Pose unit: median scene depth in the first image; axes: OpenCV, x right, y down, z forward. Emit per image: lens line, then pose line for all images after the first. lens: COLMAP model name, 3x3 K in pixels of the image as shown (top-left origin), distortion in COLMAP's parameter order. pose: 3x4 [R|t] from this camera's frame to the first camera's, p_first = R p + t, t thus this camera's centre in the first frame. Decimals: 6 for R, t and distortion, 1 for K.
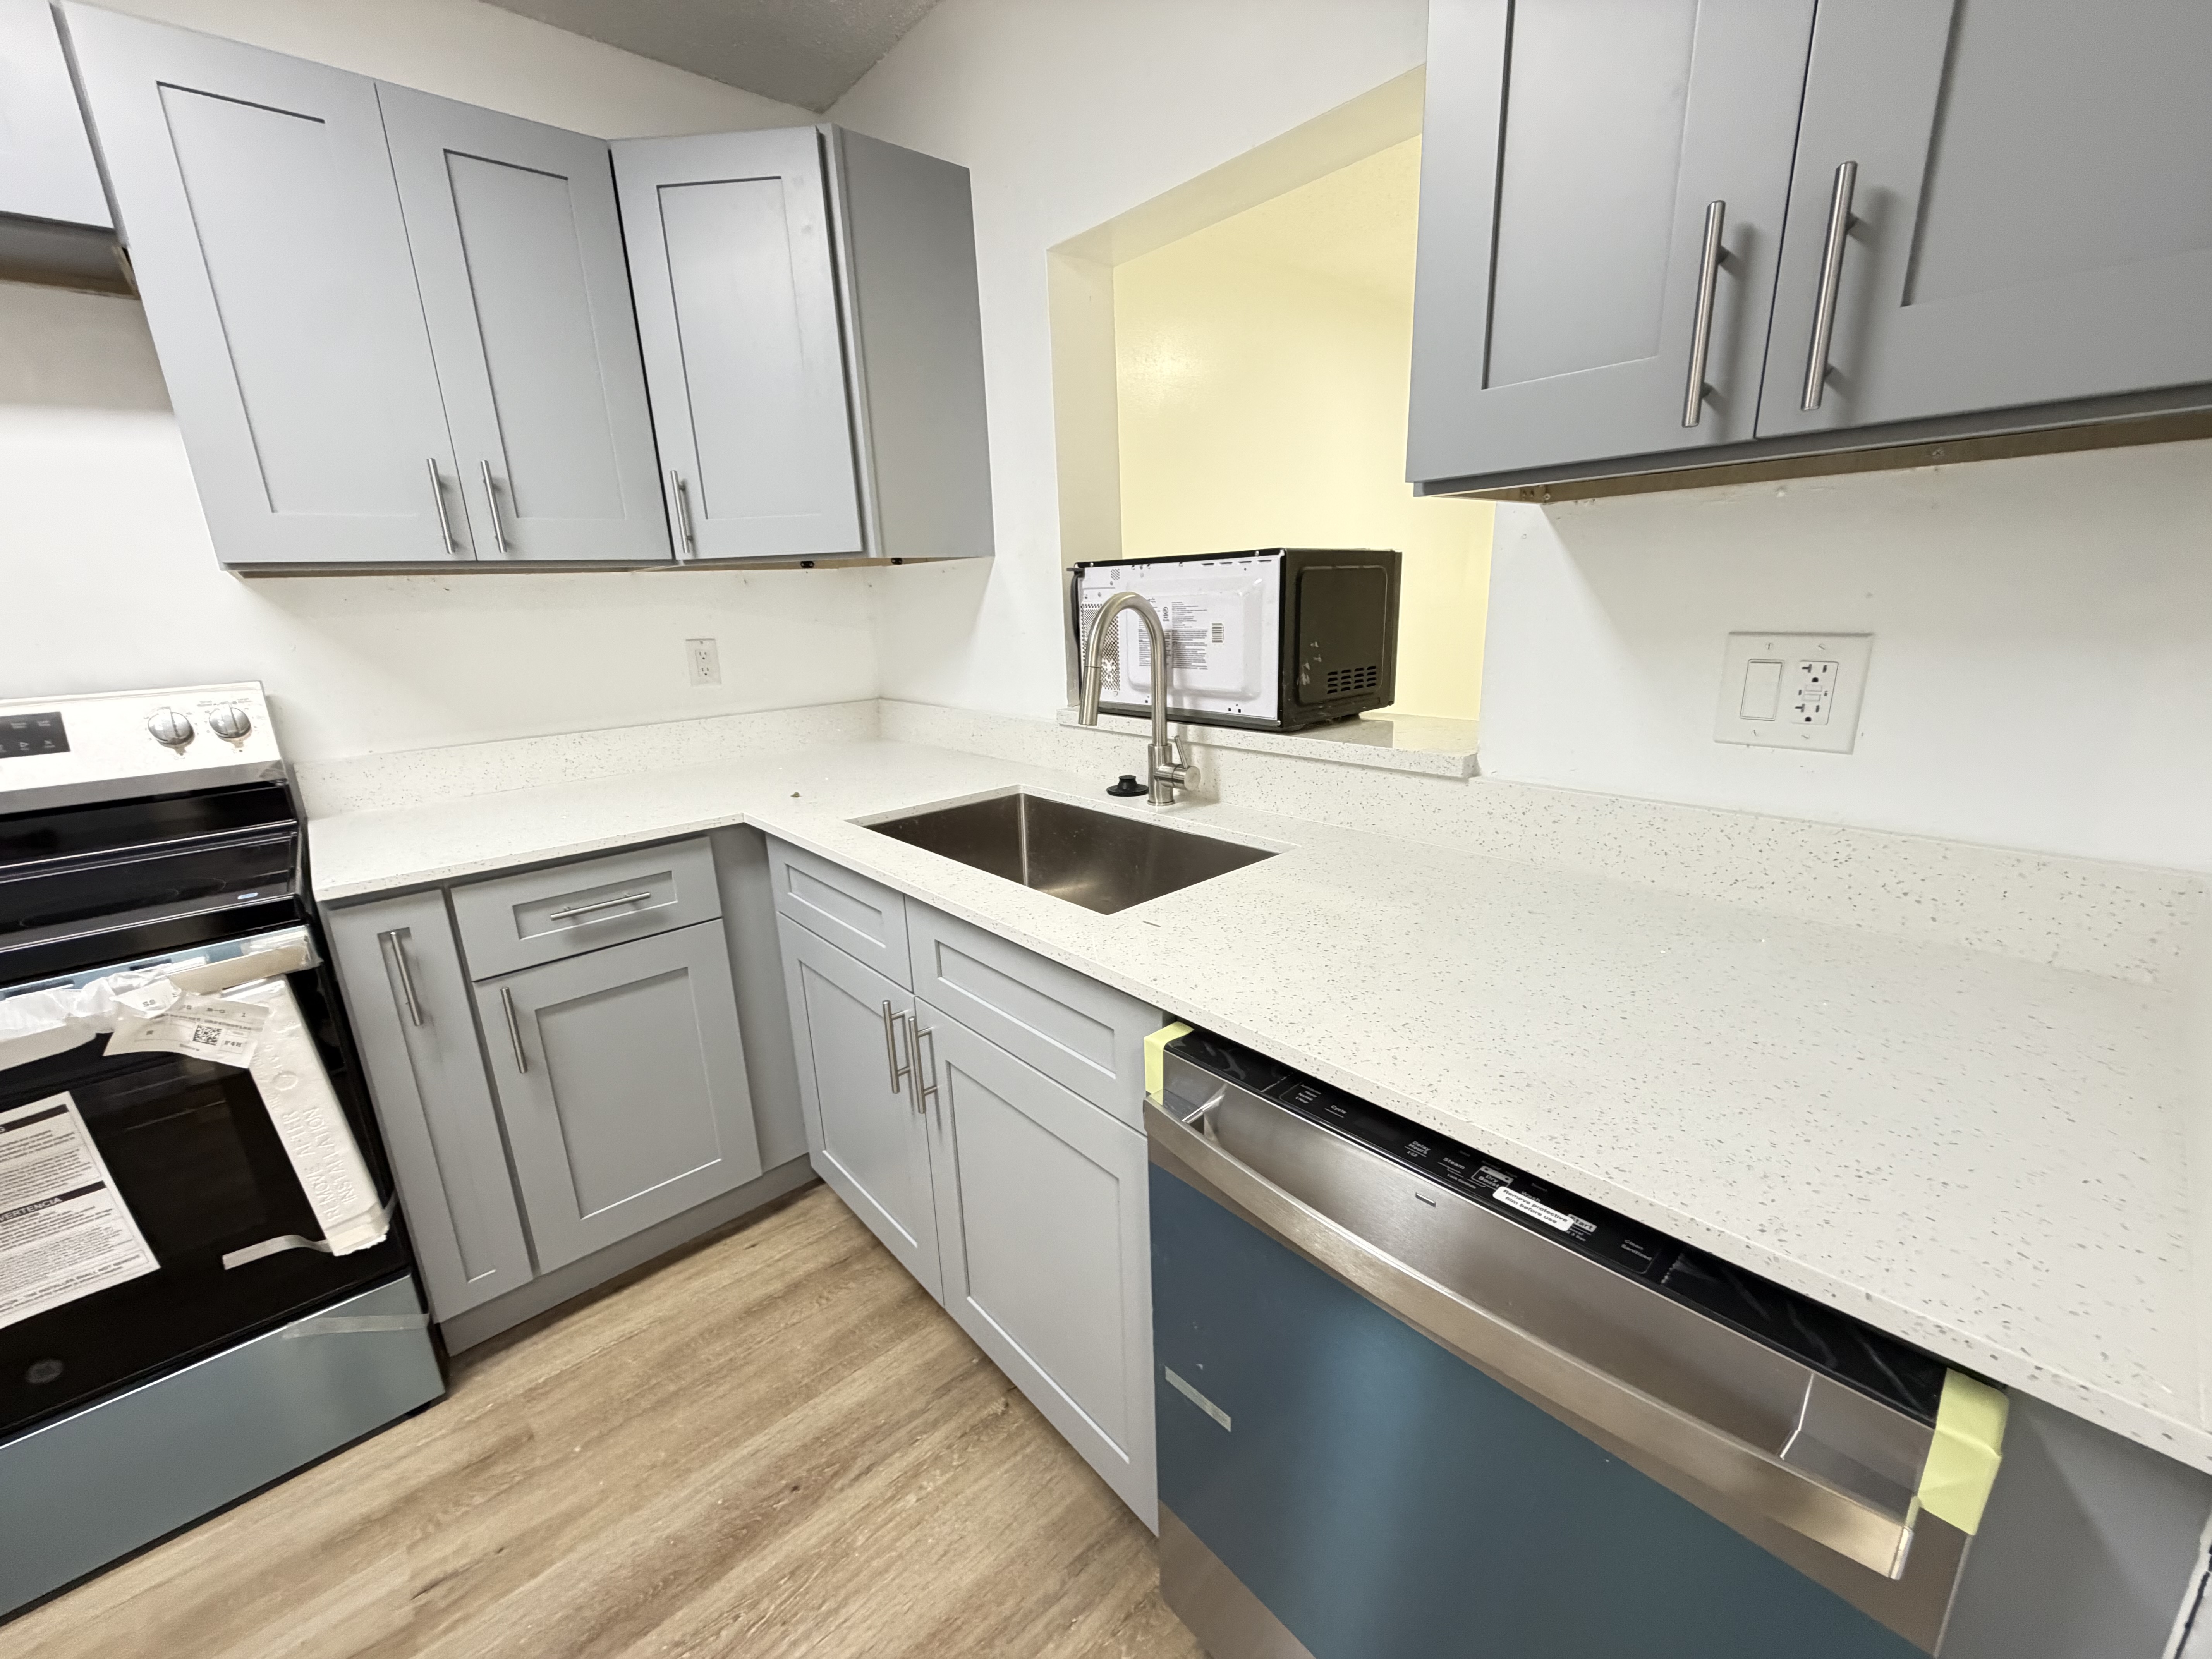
lens RADIAL K [[882.0, 0, 1096.3], [0, 882.0, 826.4], [0, 0, 1]] dist [-0.000664, 0.000501]
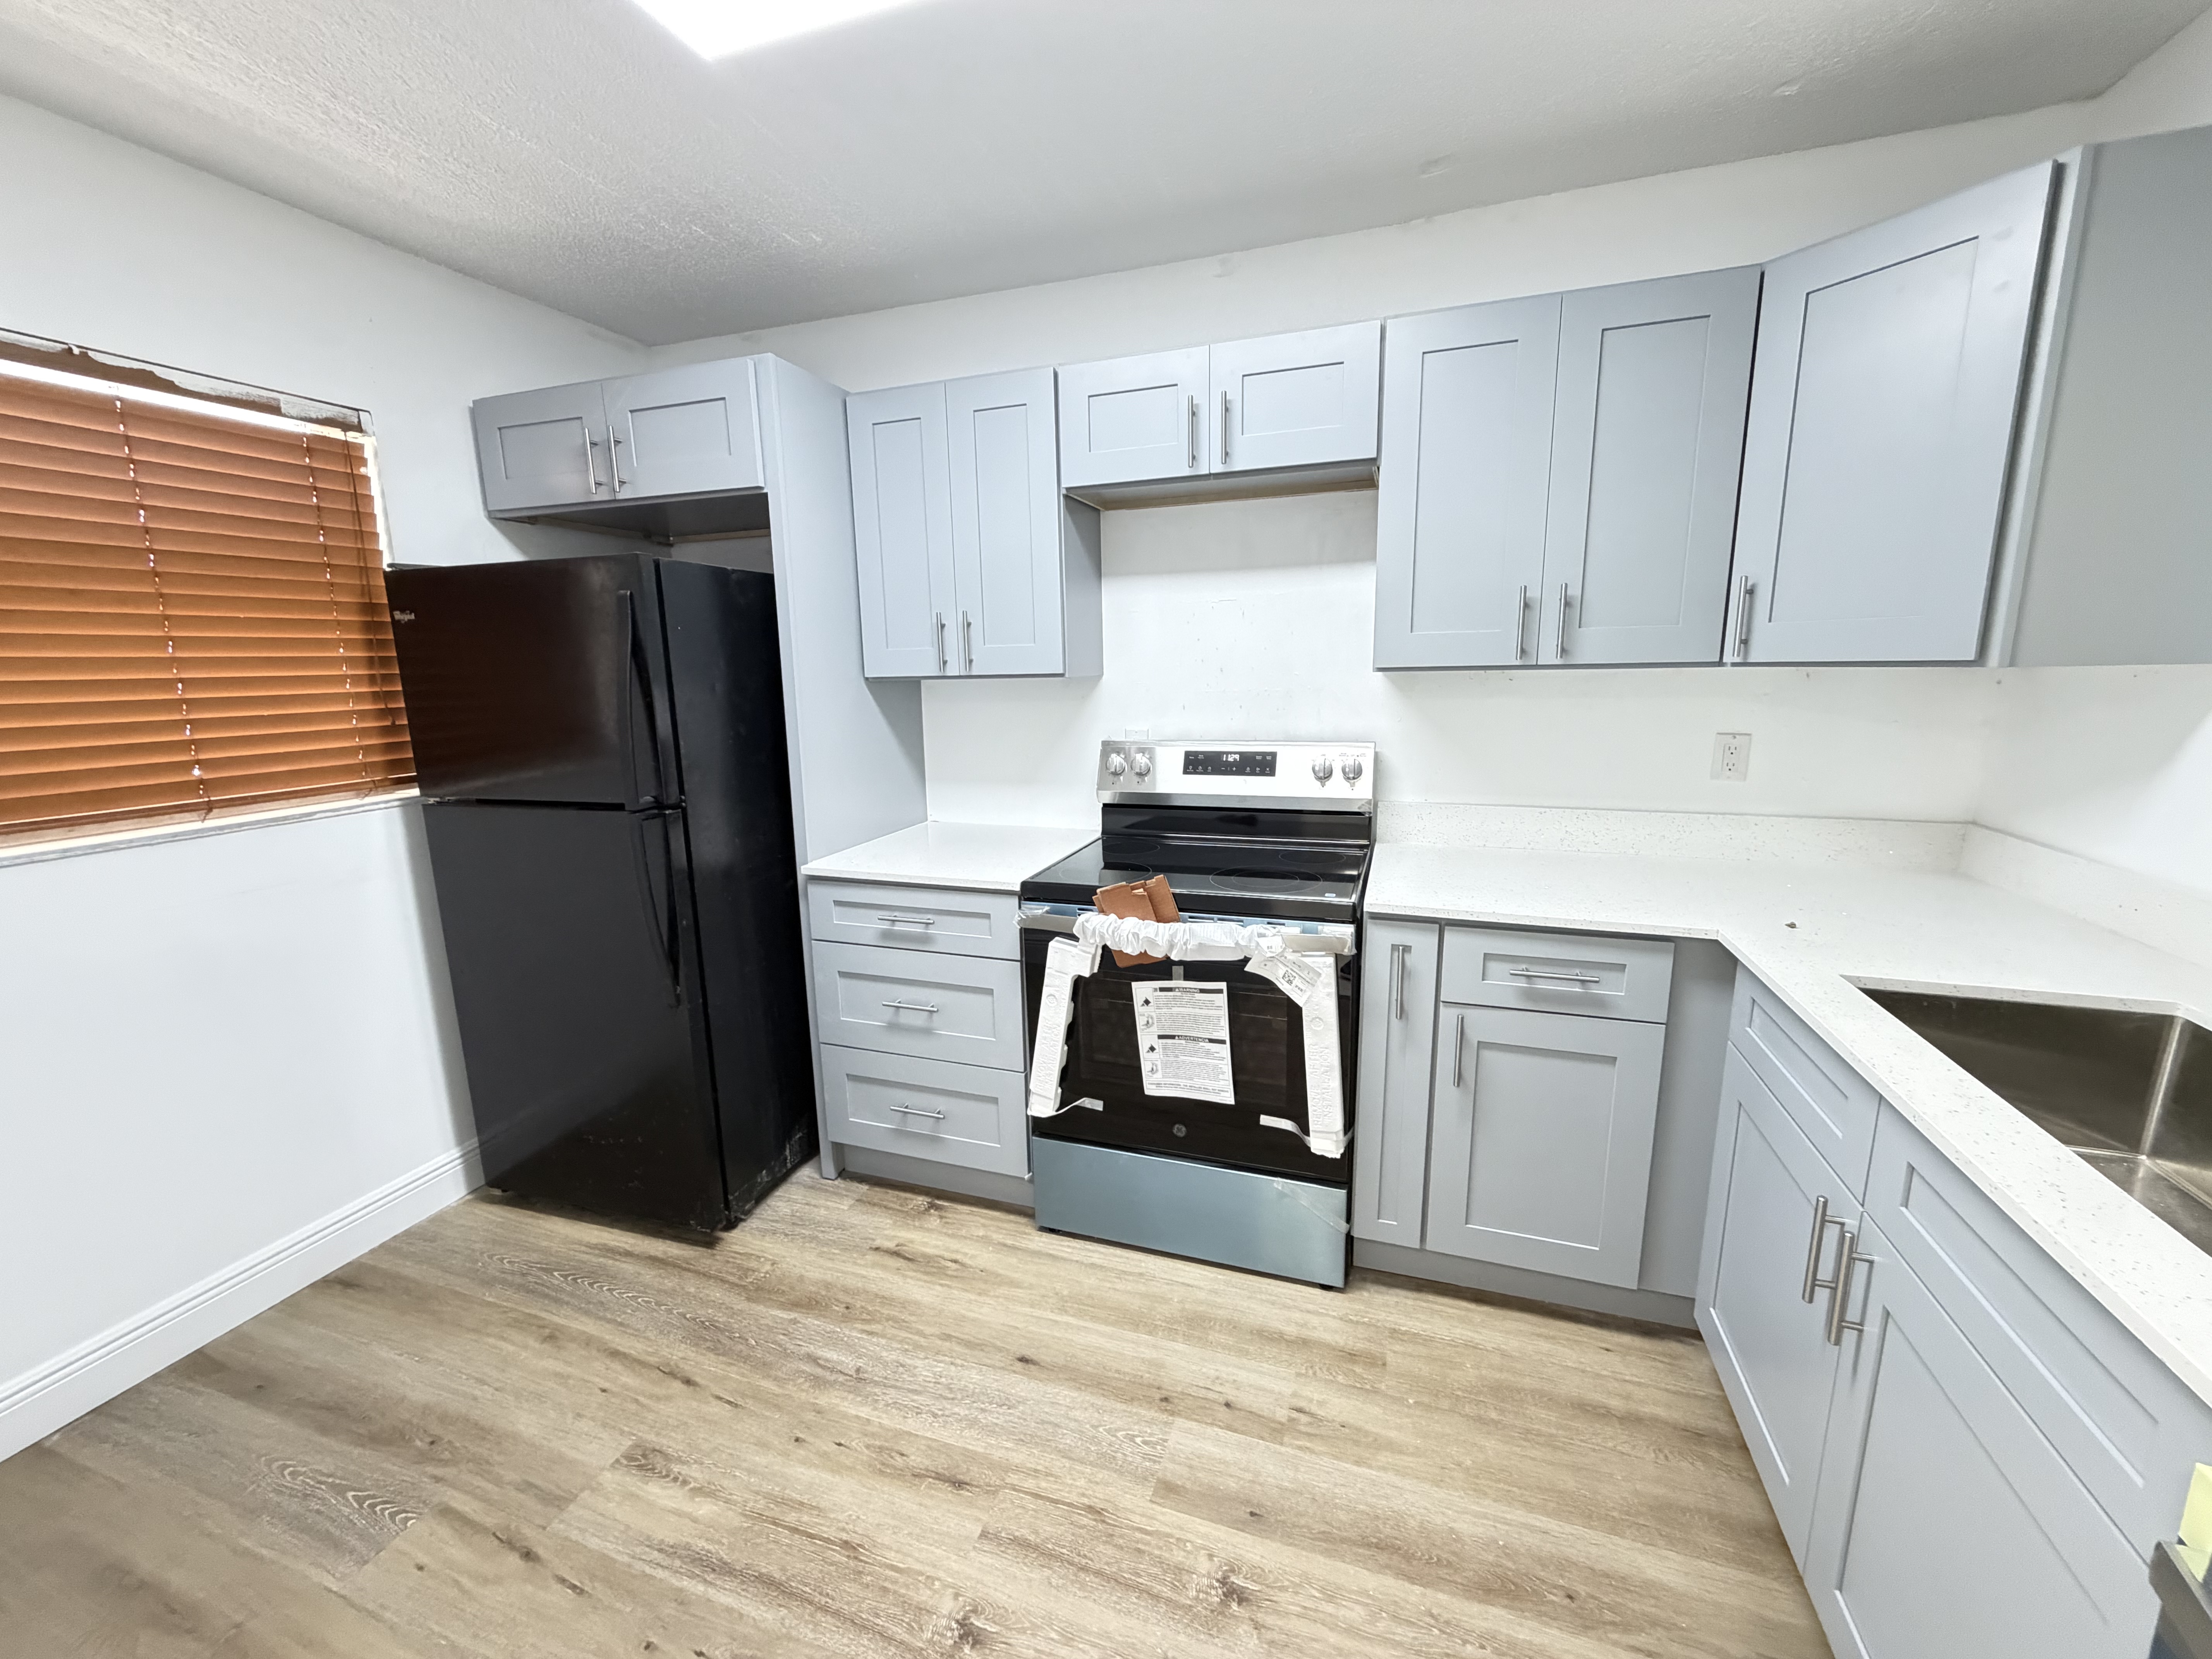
lens RADIAL K [[882.0, 0, 1096.3], [0, 882.0, 826.4], [0, 0, 1]] dist [-0.000664, 0.000501]
pose [[0.484117, 0.193000, -0.853453, 0.078514], [-0.223803, 0.970239, 0.092459, -0.069589], [0.845898, 0.146244, 0.512903, -0.094940]]
